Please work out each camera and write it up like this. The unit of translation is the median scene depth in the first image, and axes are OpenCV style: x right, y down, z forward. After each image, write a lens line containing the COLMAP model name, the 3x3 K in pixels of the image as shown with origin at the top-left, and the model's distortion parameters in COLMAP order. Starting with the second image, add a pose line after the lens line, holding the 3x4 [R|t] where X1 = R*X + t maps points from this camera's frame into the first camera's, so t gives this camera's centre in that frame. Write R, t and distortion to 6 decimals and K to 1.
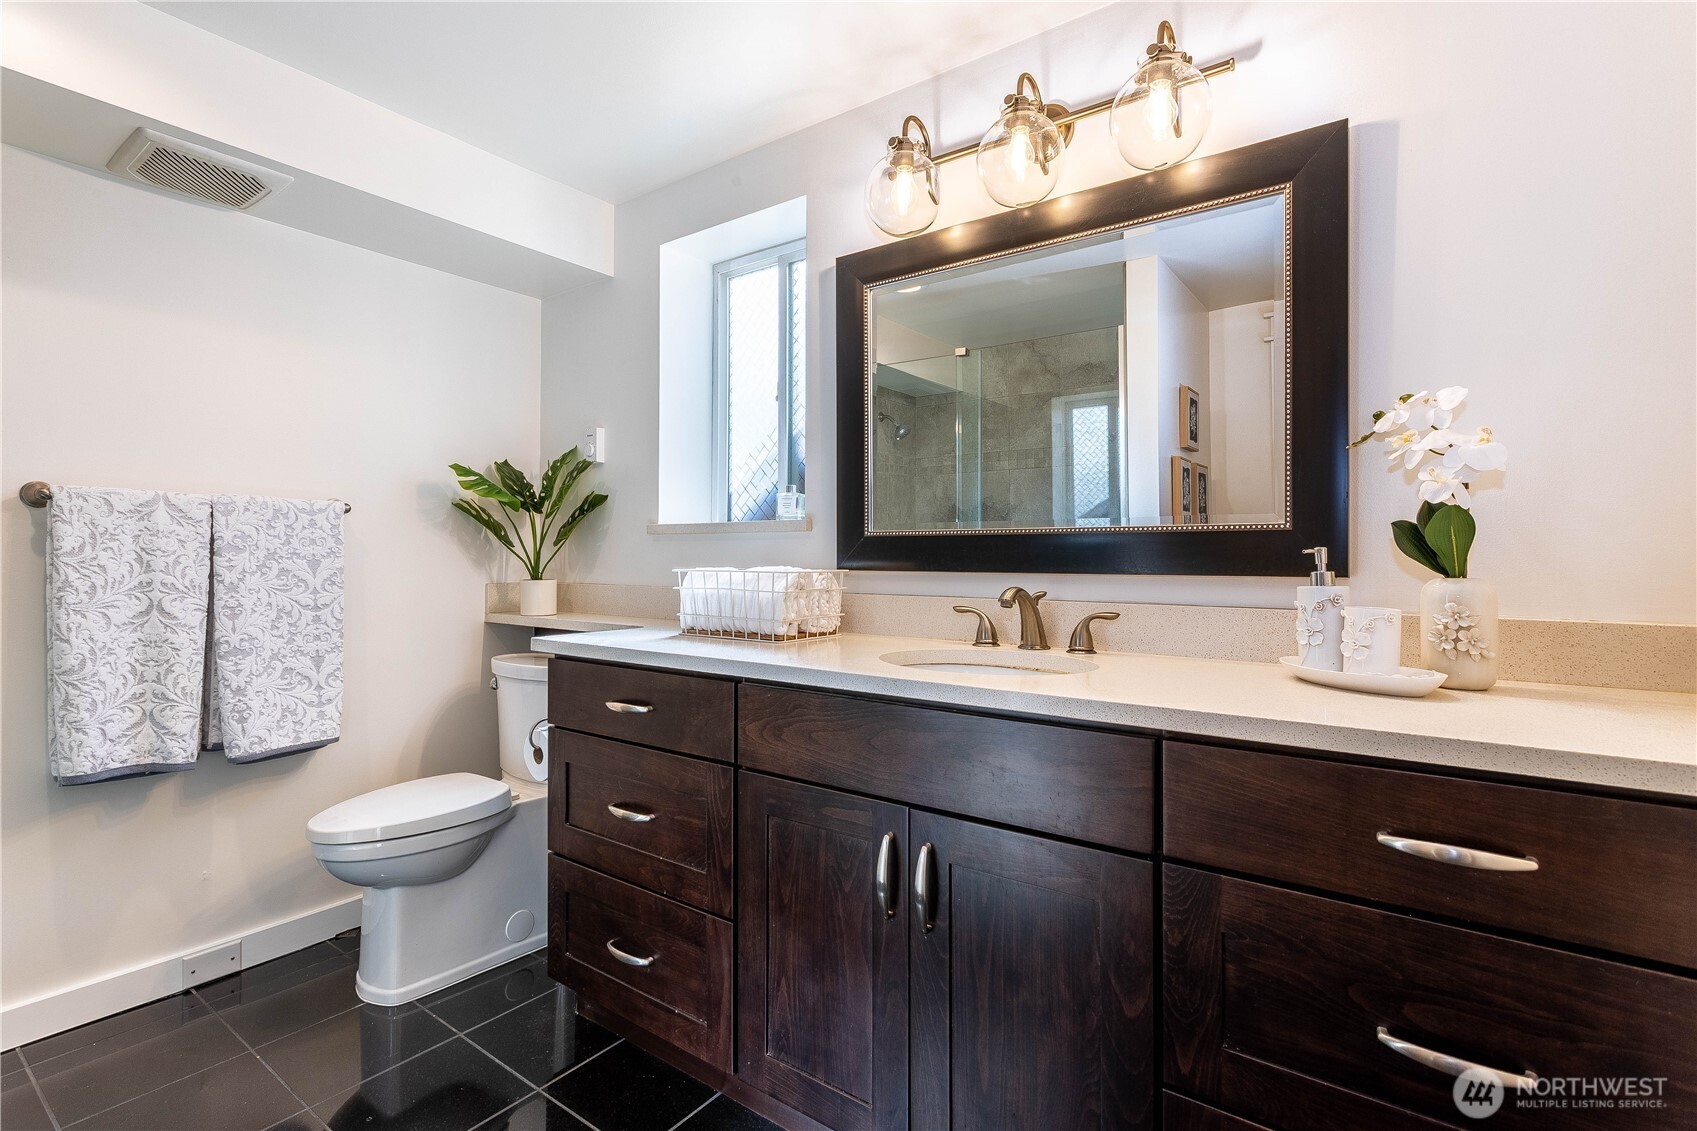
lens RADIAL K [[797.8, 0, 847.8], [0, 797.8, 556.5], [0, 0, 1]] dist [0.000151, 0.002058]
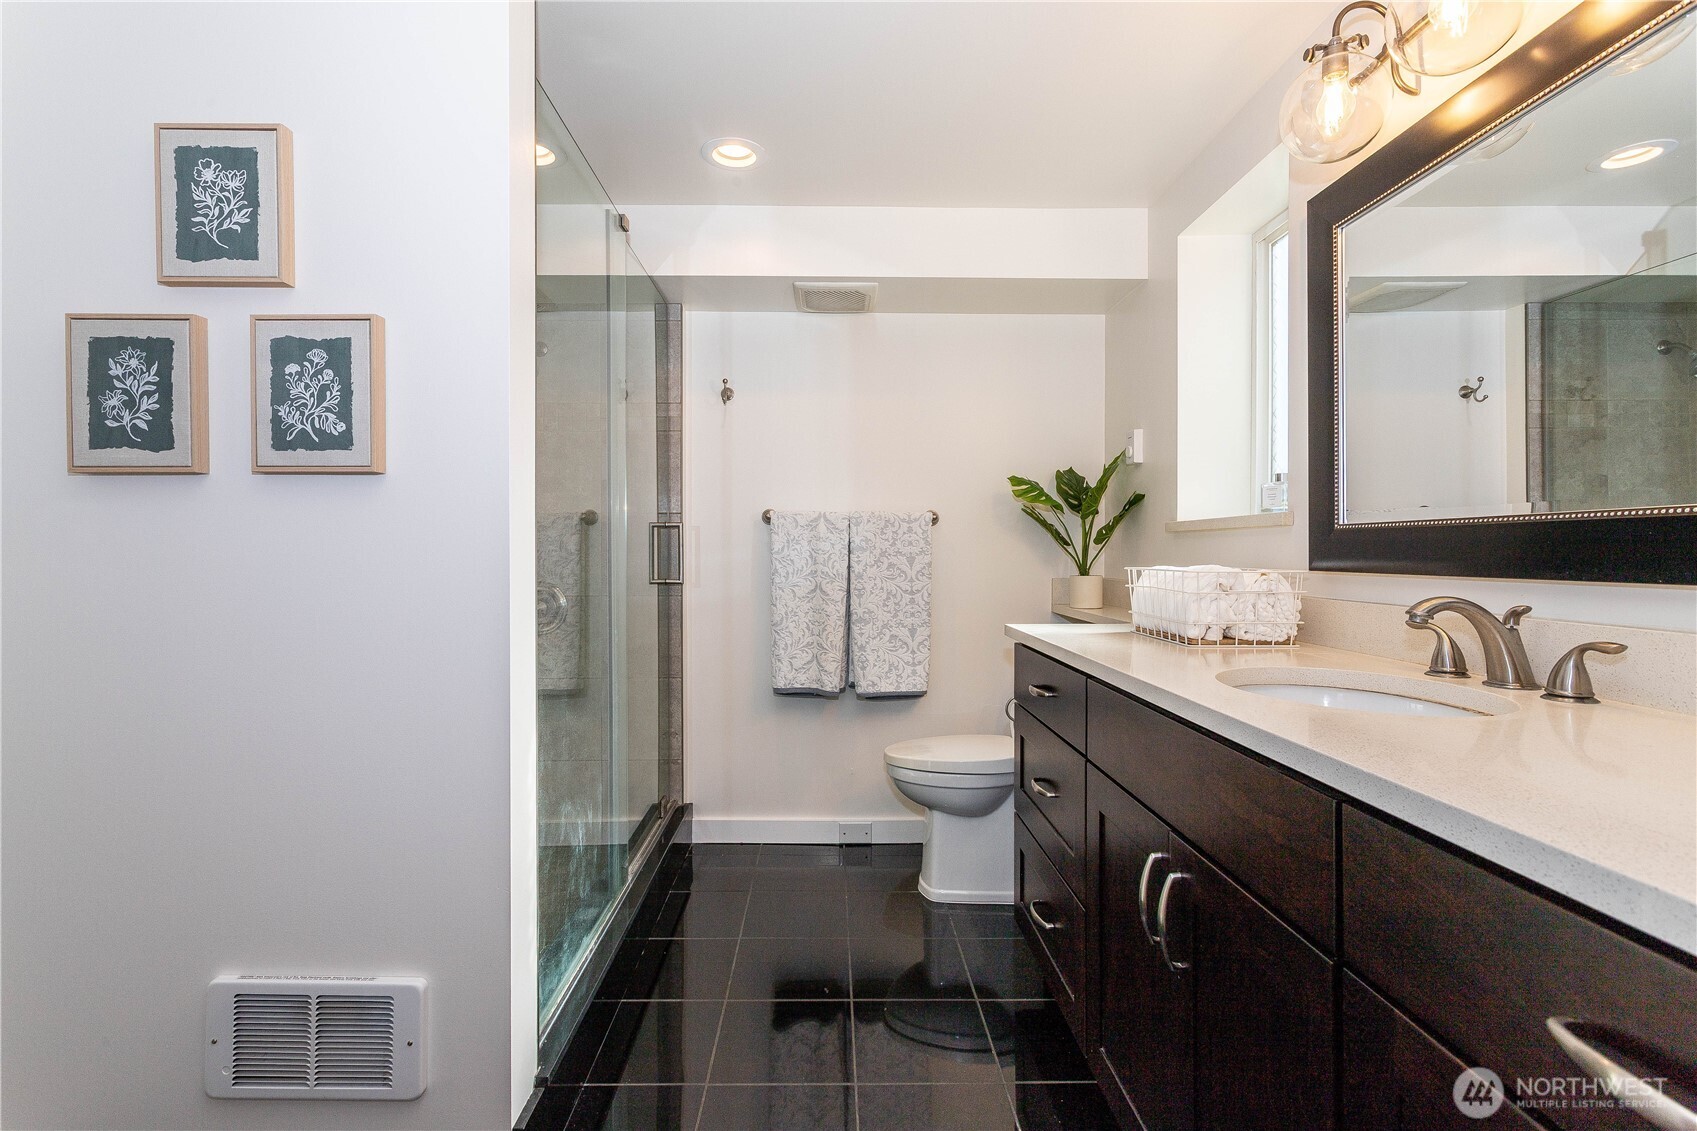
lens RADIAL K [[797.8, 0, 842.9], [0, 797.8, 559.9], [0, 0, 1]] dist [0.000151, 0.002058]
pose [[0.614014, 0.006158, -0.789271, 0.353918], [0.000244, 0.999968, 0.007991, -0.001397], [0.789295, -0.005099, 0.613993, 0.090063]]
